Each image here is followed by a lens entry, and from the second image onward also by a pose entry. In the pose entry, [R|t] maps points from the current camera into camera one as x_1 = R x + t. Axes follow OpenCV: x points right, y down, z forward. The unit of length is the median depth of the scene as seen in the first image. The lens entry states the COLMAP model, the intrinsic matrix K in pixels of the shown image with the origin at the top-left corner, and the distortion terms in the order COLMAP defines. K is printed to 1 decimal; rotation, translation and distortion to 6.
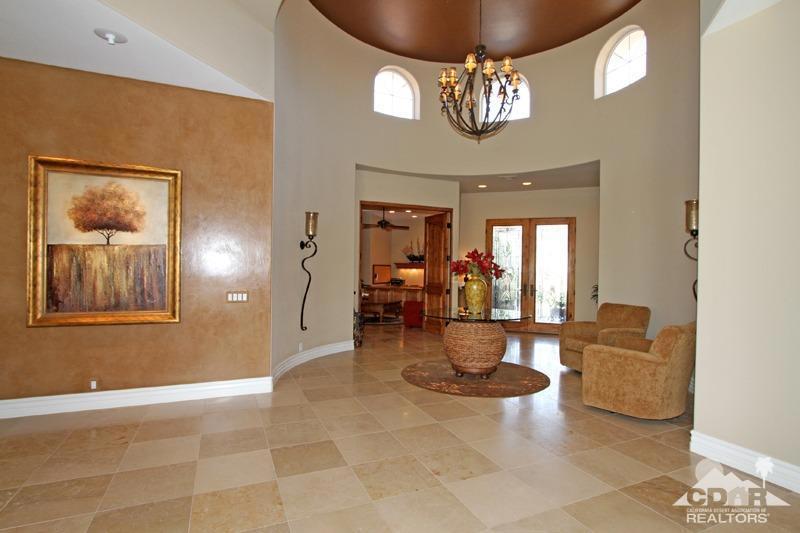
lens RADIAL K [[410.8, 0, 406.2], [0, 410.8, 269.8], [0, 0, 1]] dist [-0.019261, 0.000223]
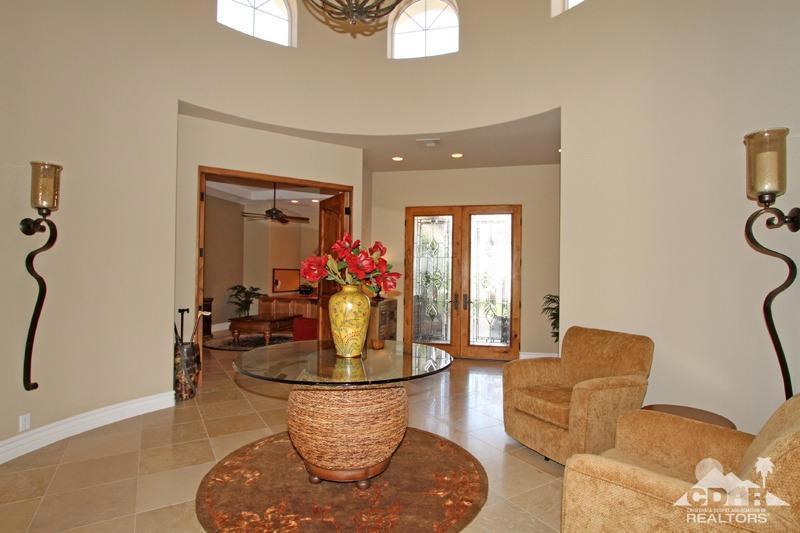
lens RADIAL K [[410.8, 0, 396.7], [0, 410.8, 267.5], [0, 0, 1]] dist [-0.019261, 0.000223]
pose [[0.993439, 0.001359, 0.114357, 0.104681], [0.000775, 0.999827, -0.018609, 0.001343], [-0.114363, 0.018575, 0.993265, 0.292313]]
